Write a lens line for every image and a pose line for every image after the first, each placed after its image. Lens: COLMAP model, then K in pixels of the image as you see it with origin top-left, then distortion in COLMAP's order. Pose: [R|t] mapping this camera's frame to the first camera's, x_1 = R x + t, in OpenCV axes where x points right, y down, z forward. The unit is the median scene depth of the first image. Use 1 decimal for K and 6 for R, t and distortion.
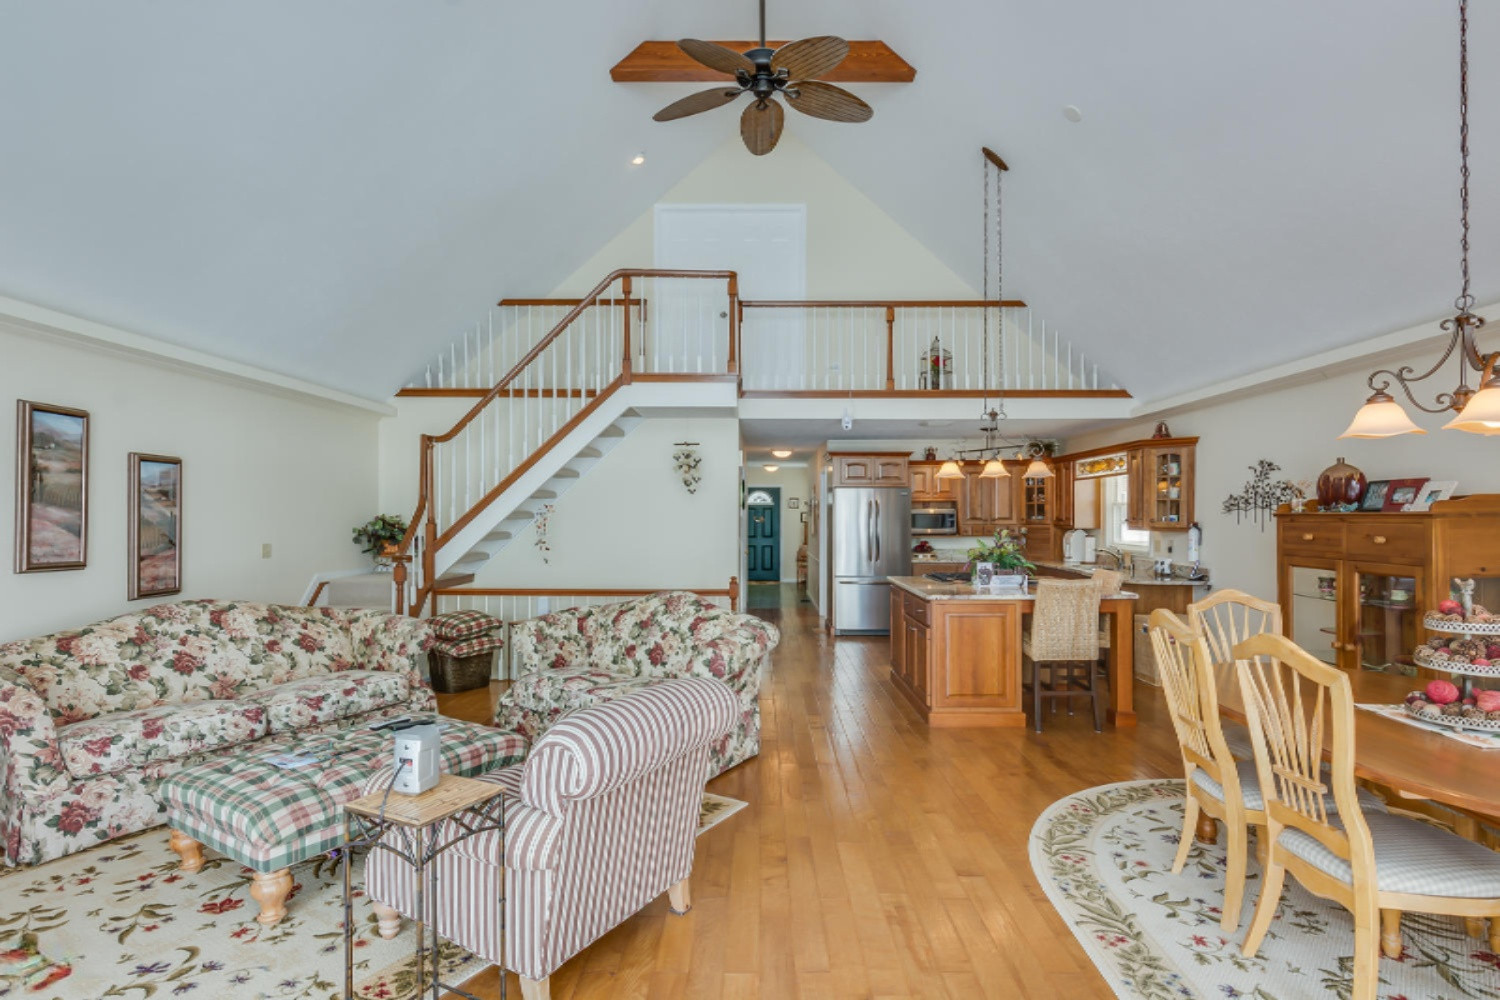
lens RADIAL K [[712.7, 0, 750.0], [0, 712.7, 500.0], [0, 0, 1]] dist [0.000504, -0.000021]
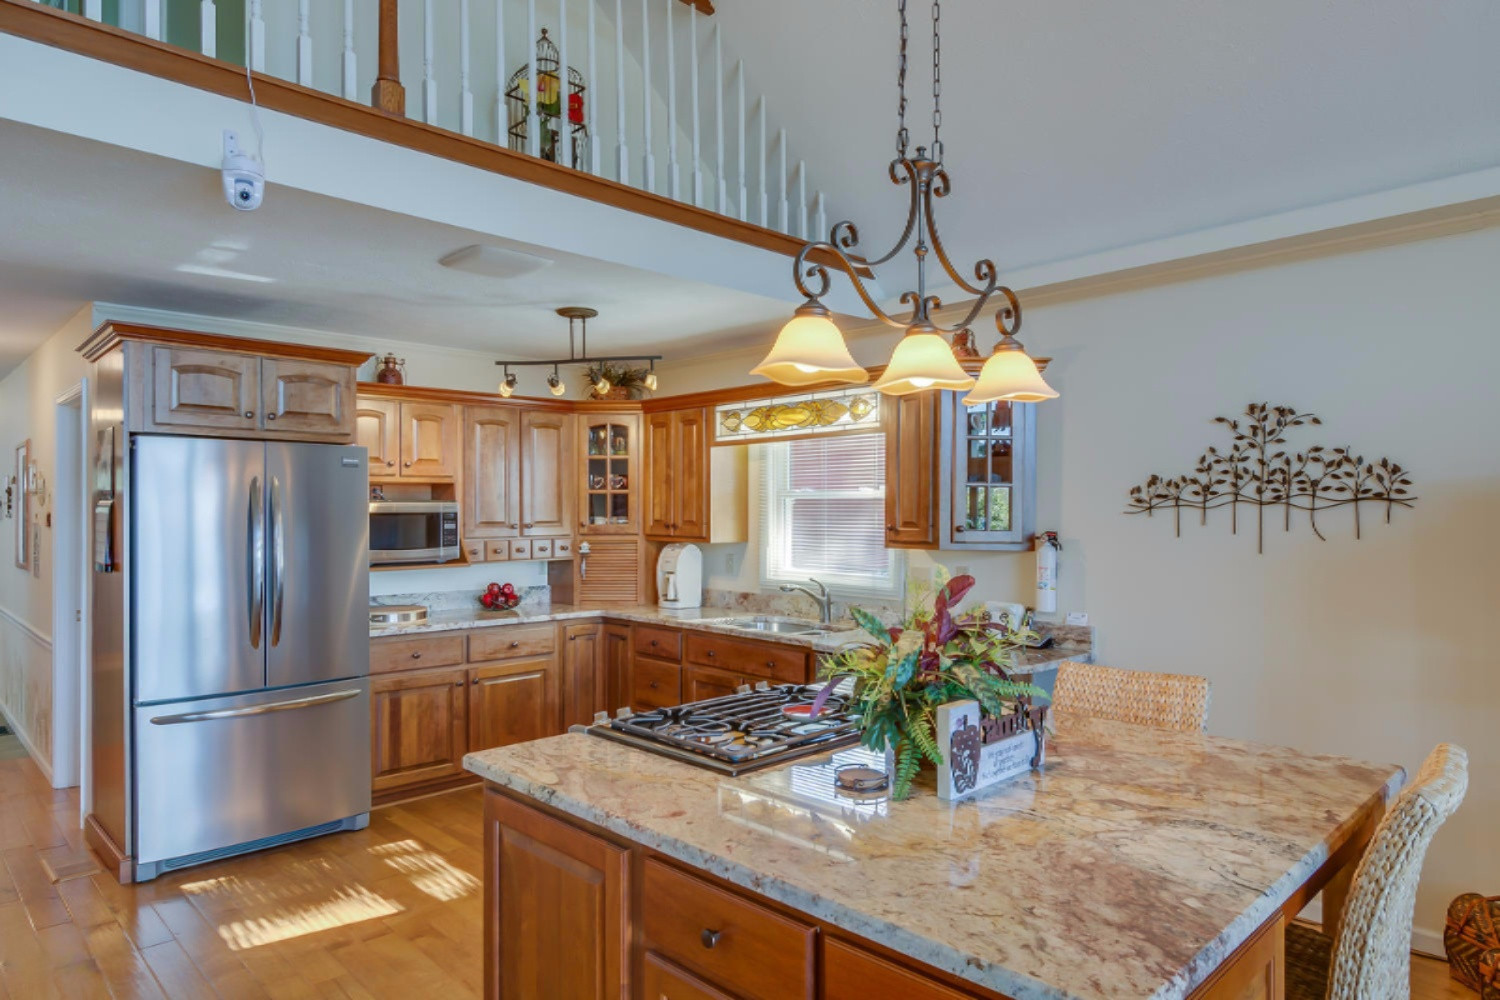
lens RADIAL K [[926.8, 0, 733.6], [0, 926.8, 525.1], [0, 0, 1]] dist [-0.005328, 0.000224]
pose [[0.724136, -0.005585, 0.689634, 0.027706], [-0.016676, 0.999533, 0.025605, 0.012350], [-0.689455, -0.030042, 0.723705, 0.621032]]
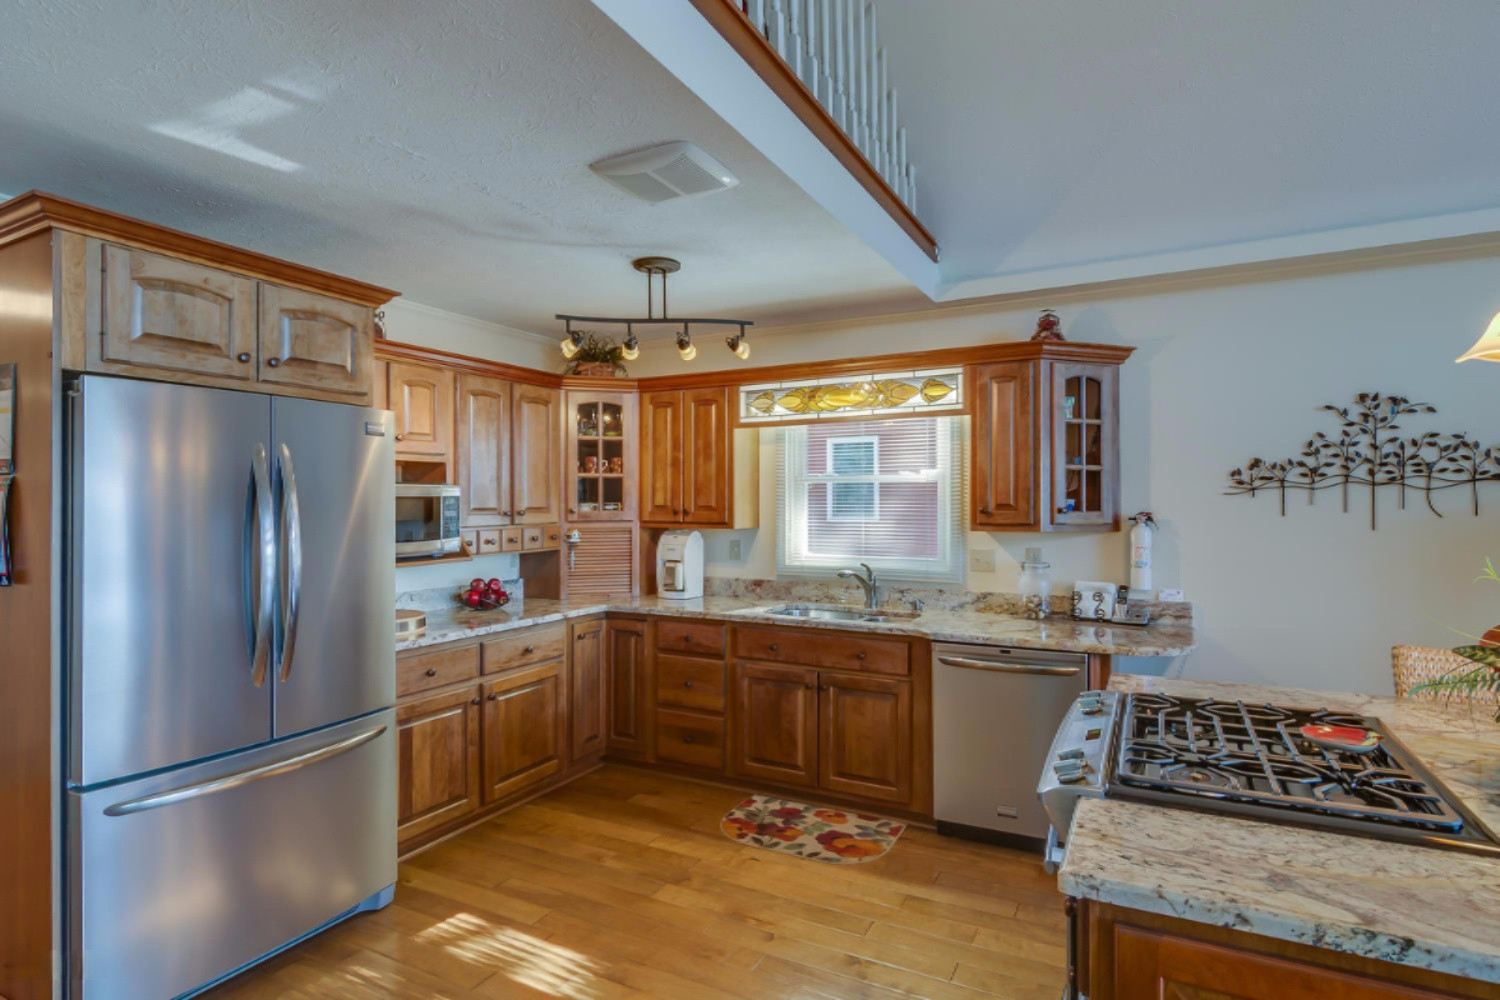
lens RADIAL K [[779.4, 0, 750.0], [0, 779.4, 500.0], [0, 0, 1]] dist [-0.002842, -0.000765]
pose [[0.458761, 0.005701, 0.888541, 0.002274], [-0.016318, 0.999865, 0.002009, 0.022768], [-0.888410, -0.015420, 0.458792, 0.894829]]
